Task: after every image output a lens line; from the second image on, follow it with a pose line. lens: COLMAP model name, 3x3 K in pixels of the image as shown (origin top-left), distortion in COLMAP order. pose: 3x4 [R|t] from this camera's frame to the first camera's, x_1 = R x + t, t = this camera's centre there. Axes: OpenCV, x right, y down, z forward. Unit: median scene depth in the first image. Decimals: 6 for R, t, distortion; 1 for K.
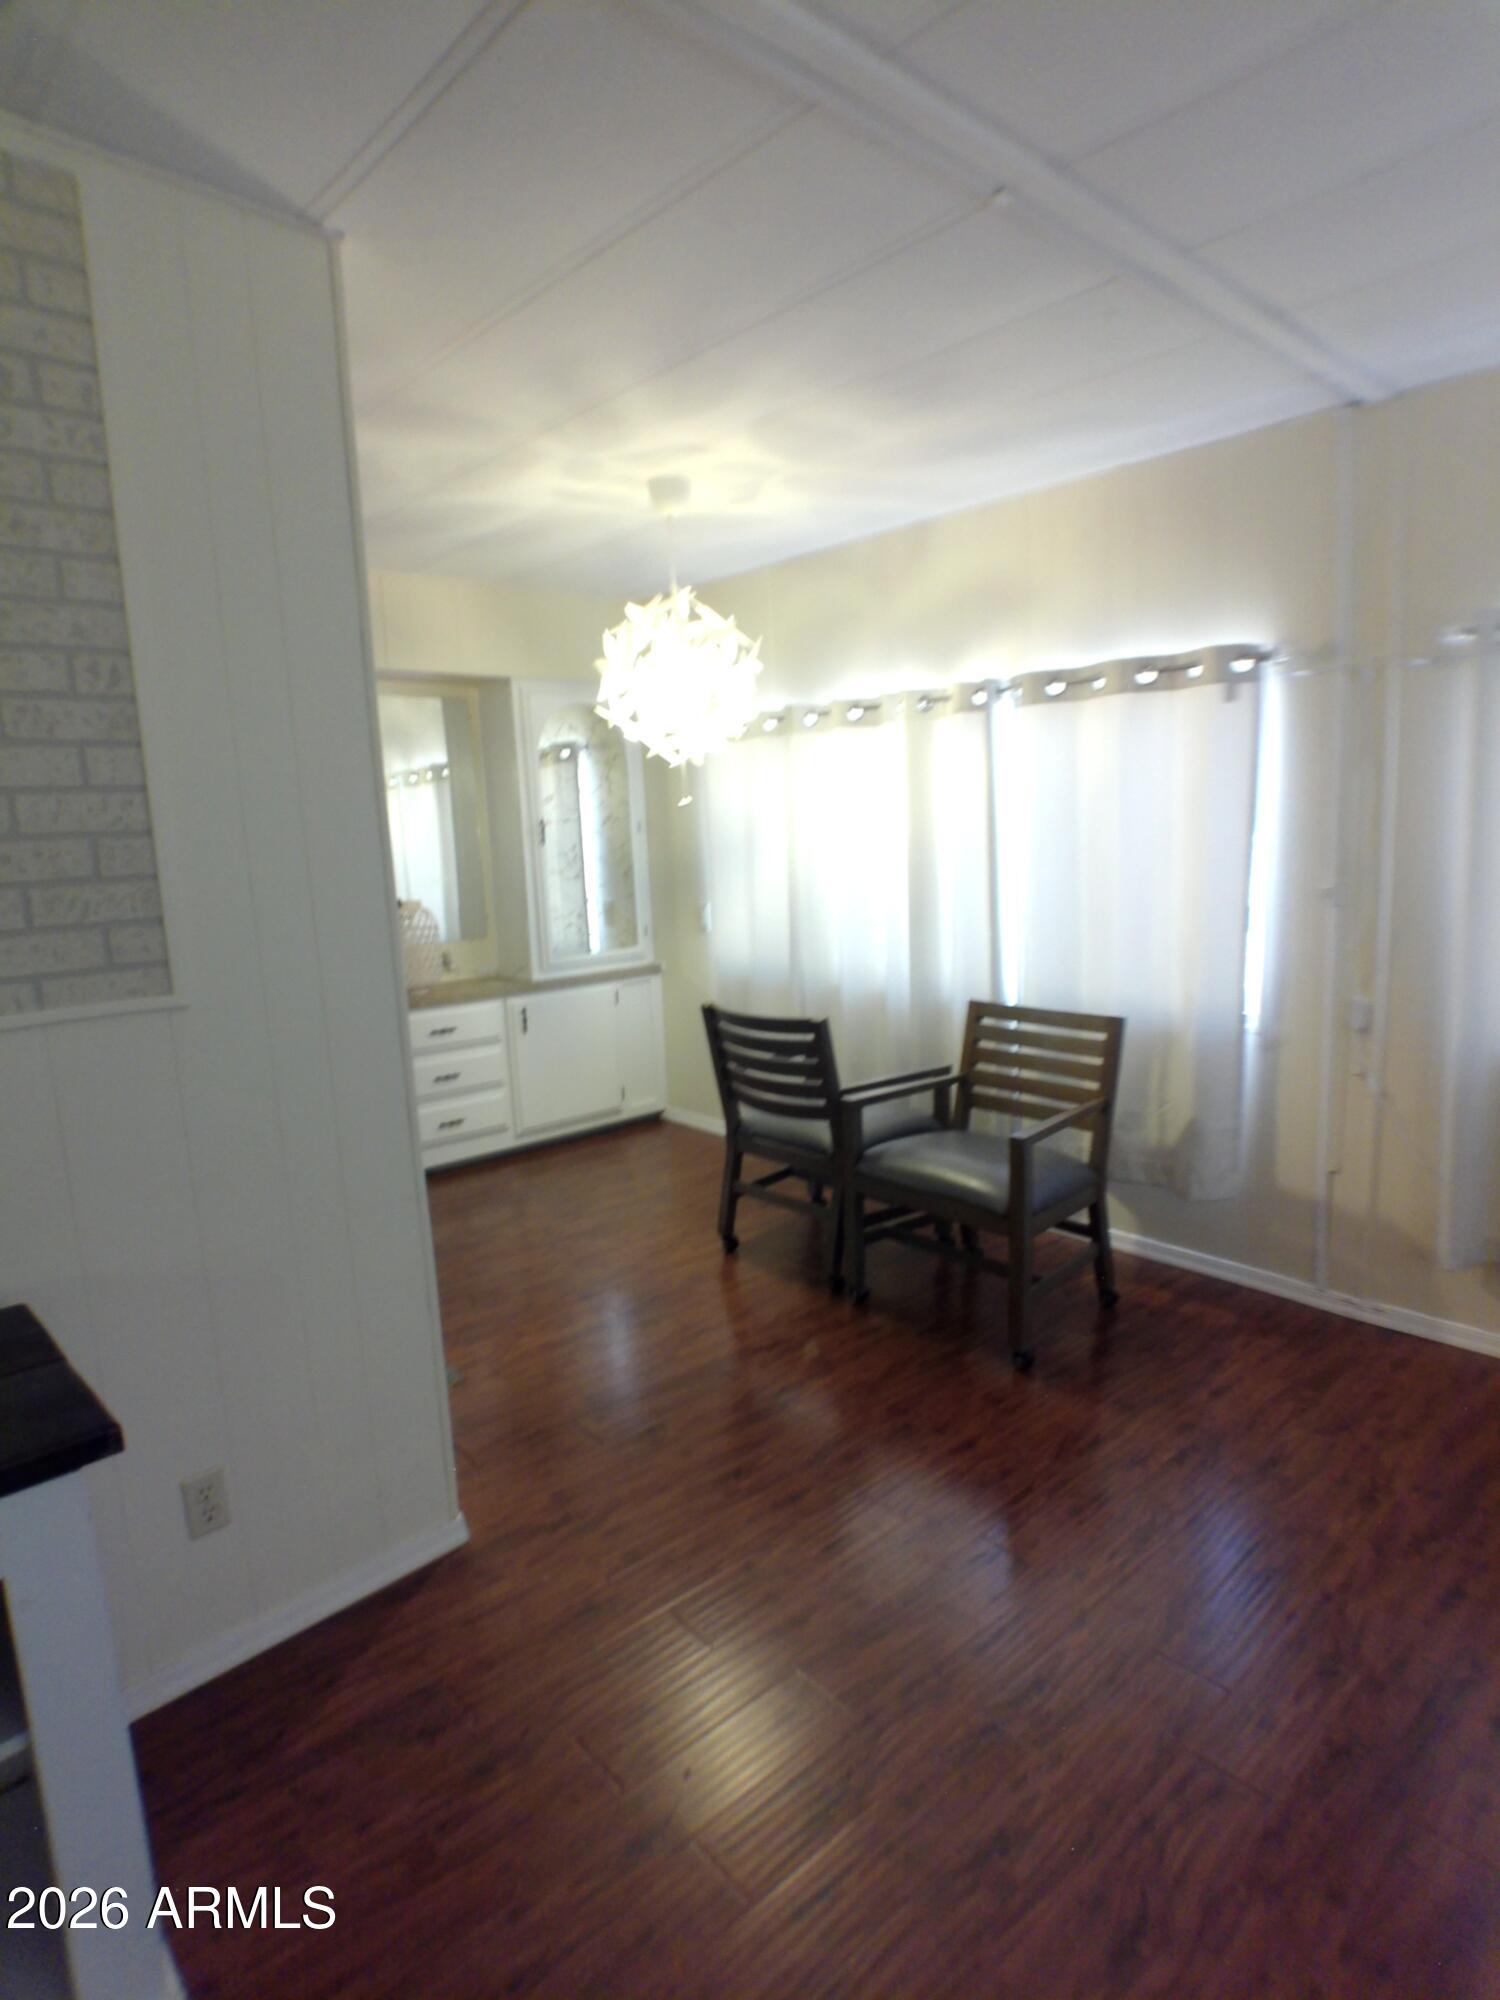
lens RADIAL K [[1129.3, 0, 750.0], [0, 1129.3, 1000.0], [0, 0, 1]] dist [-0.054584, 0.036362]
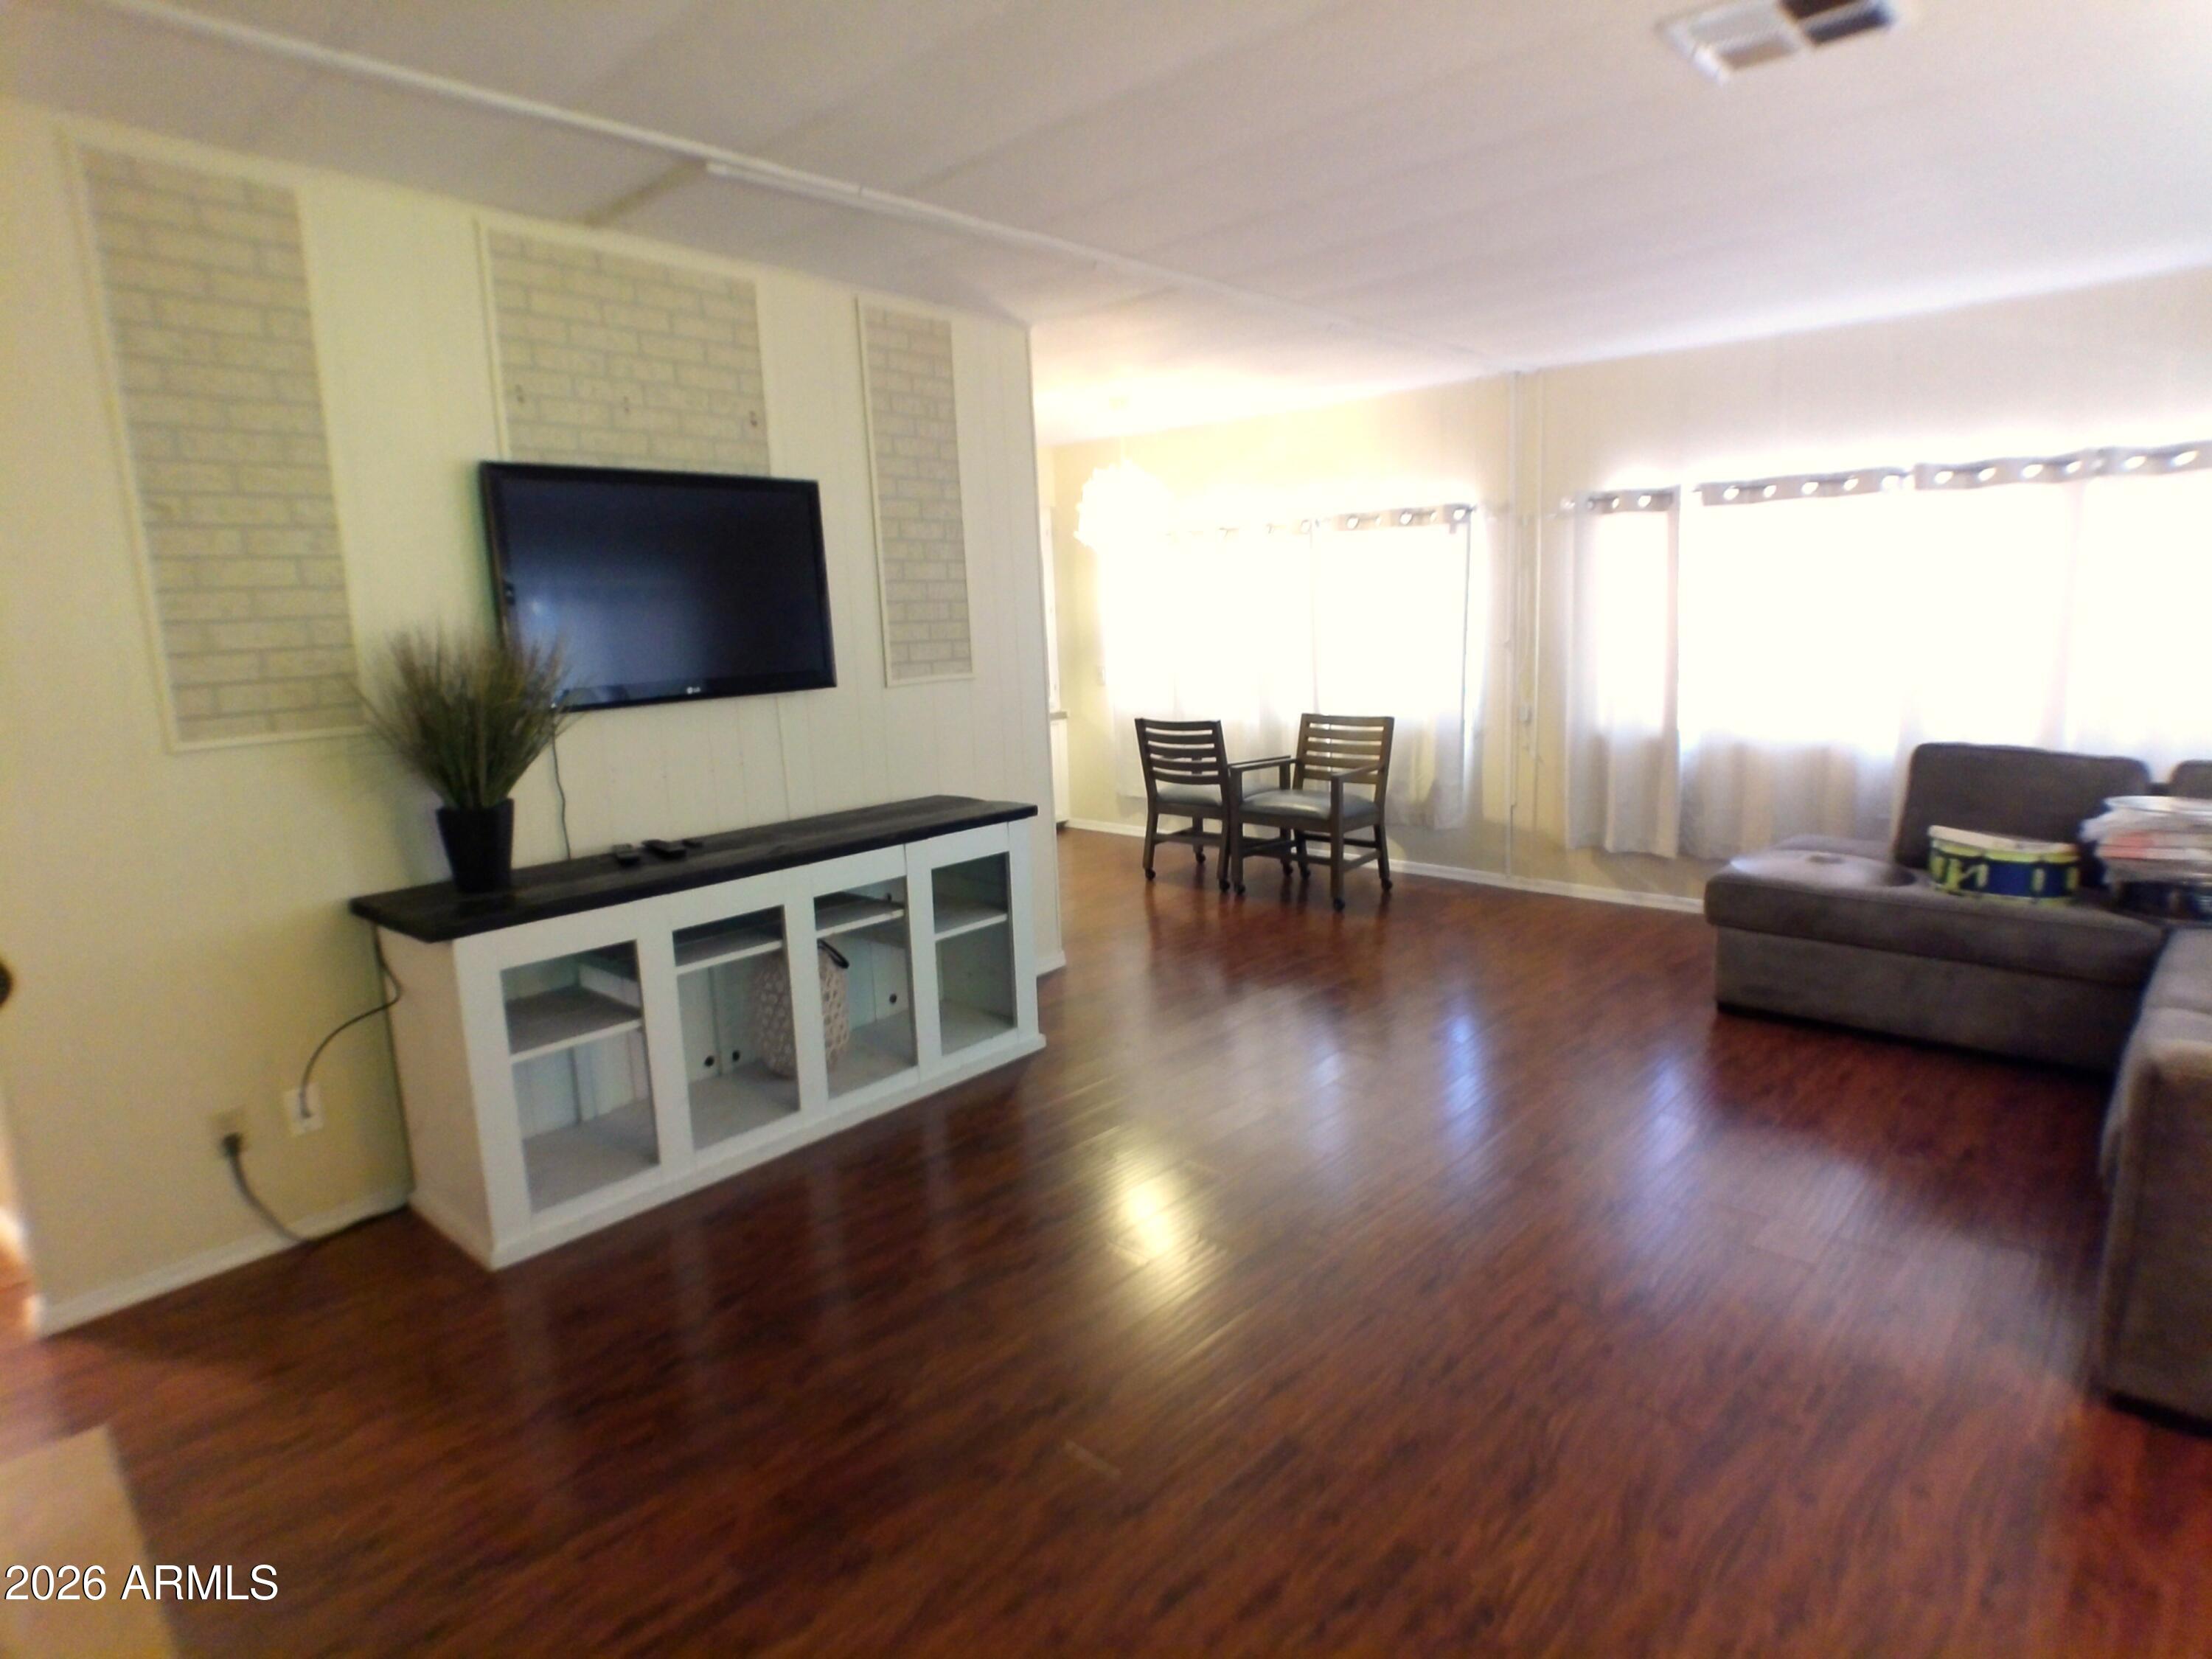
lens RADIAL K [[1267.1, 0, 1106.0], [0, 1267.1, 829.5], [0, 0, 1]] dist [-0.033518, 0.000042]
pose [[0.997014, -0.008498, 0.076747, -0.253957], [0.007850, 0.999931, 0.008747, 0.165174], [-0.076816, -0.008118, 0.997012, -0.890530]]
